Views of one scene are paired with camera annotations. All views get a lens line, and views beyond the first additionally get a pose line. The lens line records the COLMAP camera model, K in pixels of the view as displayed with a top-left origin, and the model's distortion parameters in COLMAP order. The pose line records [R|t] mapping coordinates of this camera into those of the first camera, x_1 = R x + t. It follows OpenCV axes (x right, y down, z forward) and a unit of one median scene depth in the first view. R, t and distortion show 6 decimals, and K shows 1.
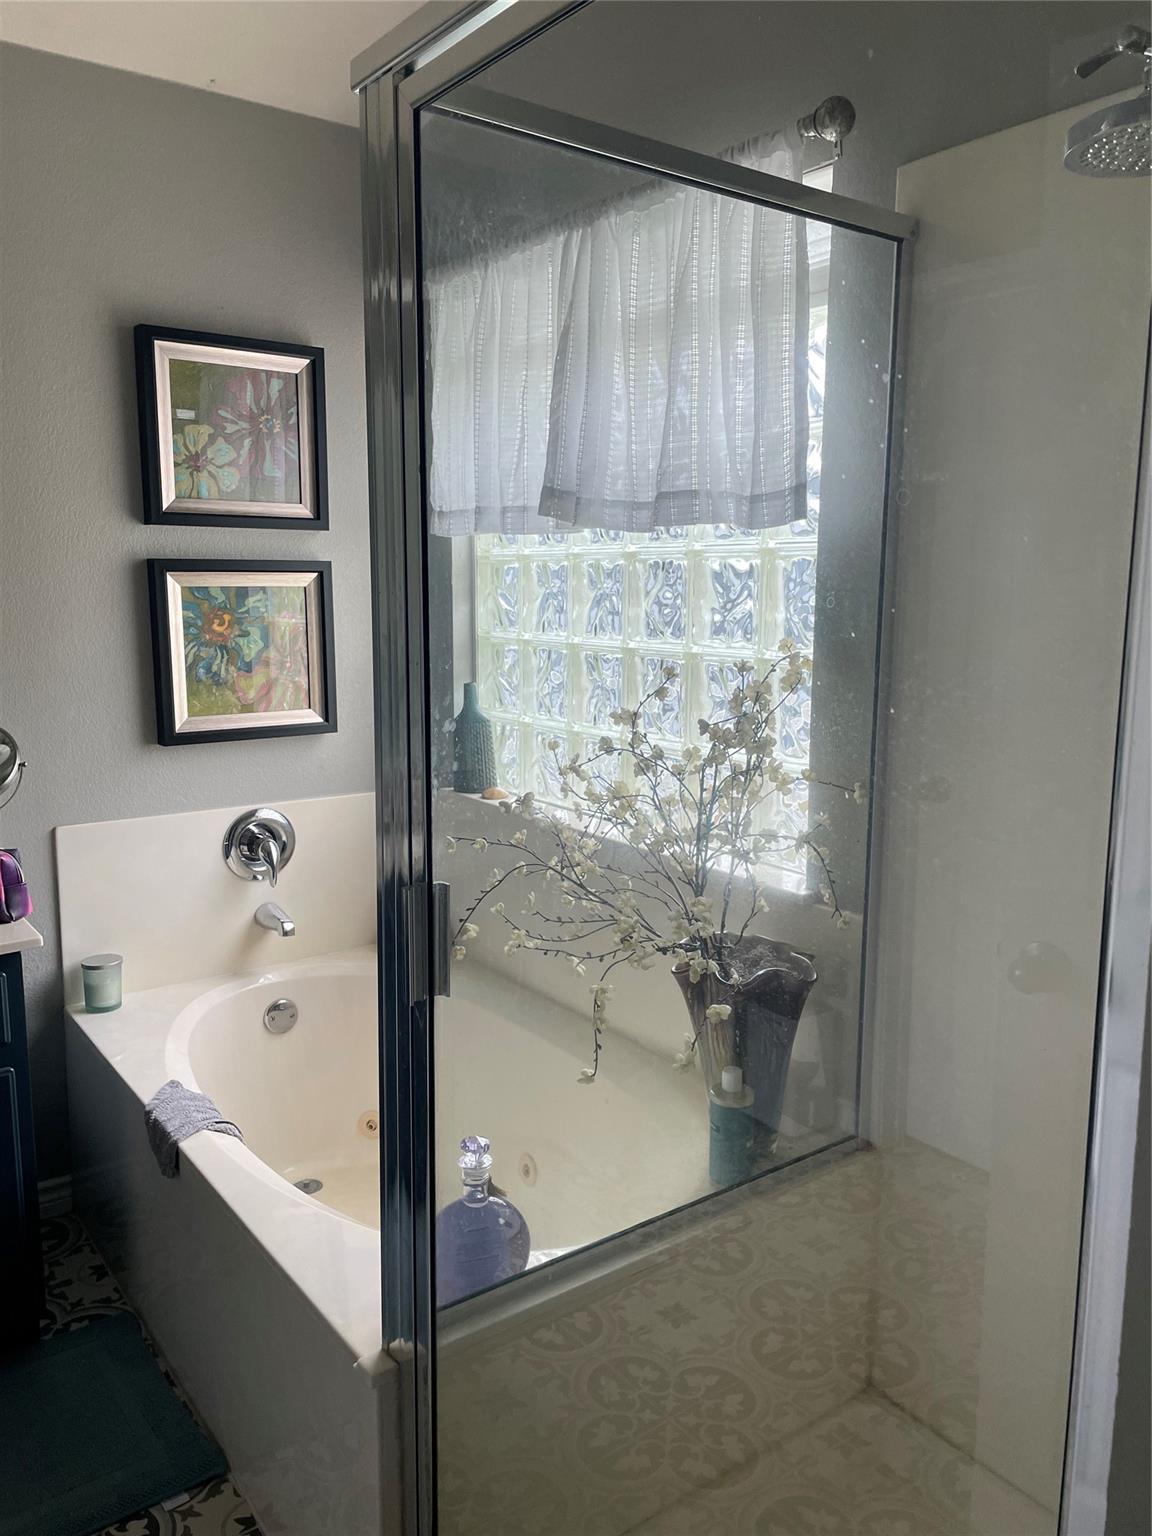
lens RADIAL K [[1161.3, 0, 564.9], [0, 1161.3, 775.0], [0, 0, 1]] dist [0.055136, -0.062423]
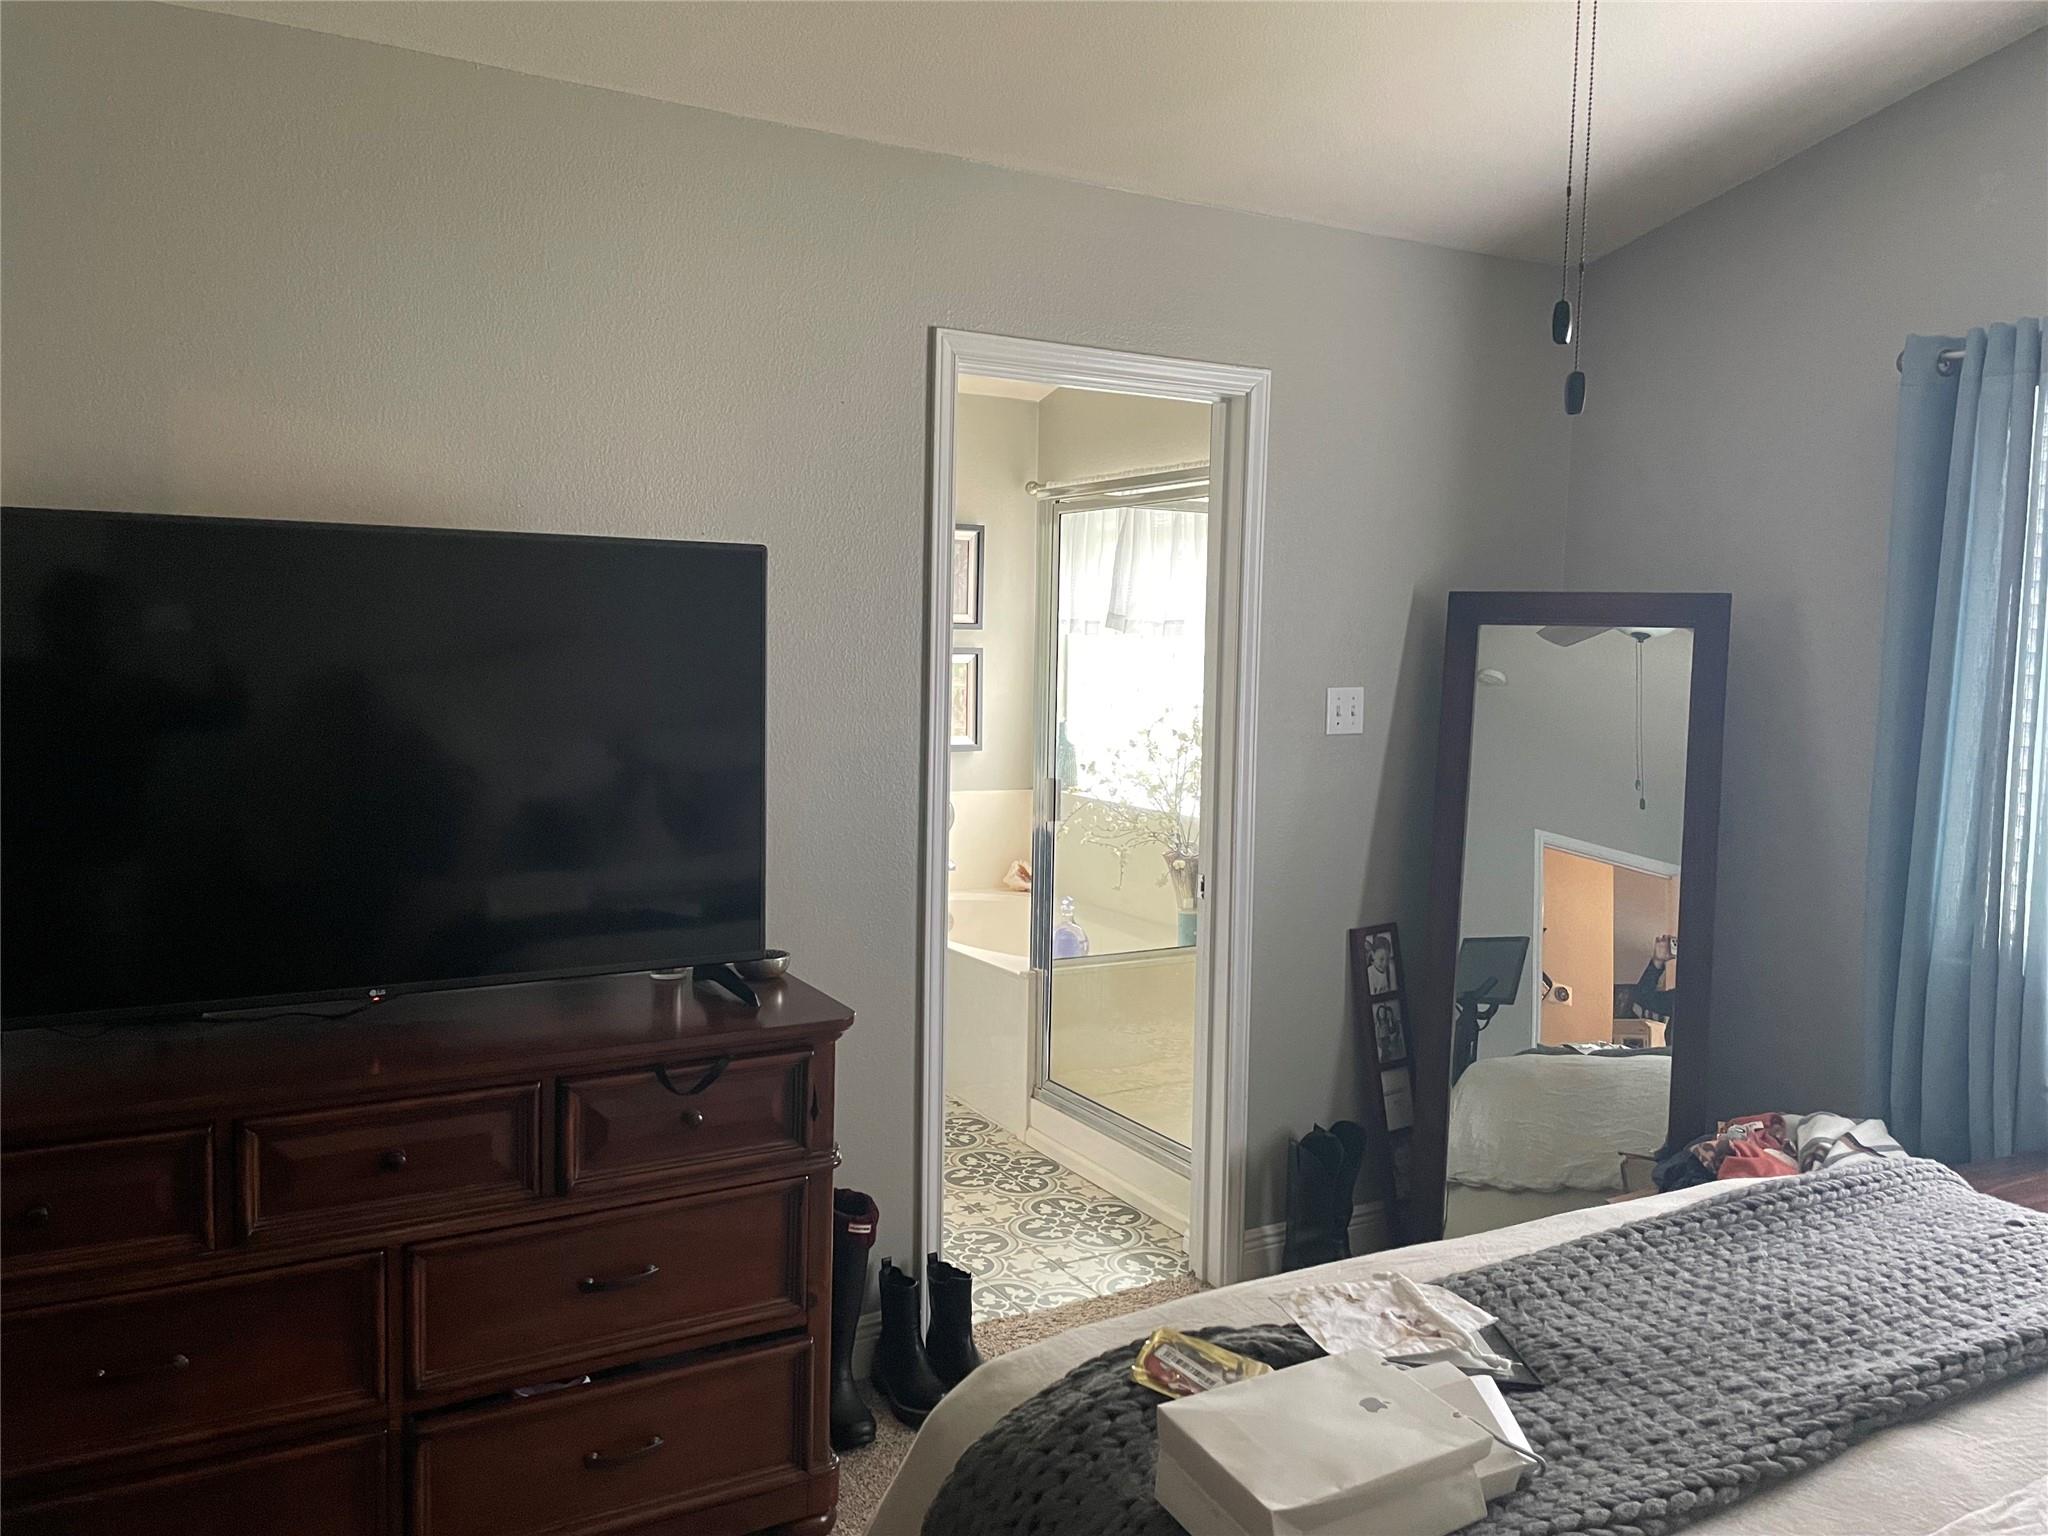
lens RADIAL K [[1548.4, 0, 1026.4], [0, 1548.4, 756.7], [0, 0, 1]] dist [0.055136, -0.062423]
pose [[0.995503, 0.018556, -0.092891, 0.085655], [-0.026787, 0.995745, -0.088167, 0.202350], [0.090860, 0.090259, 0.991765, -1.440176]]
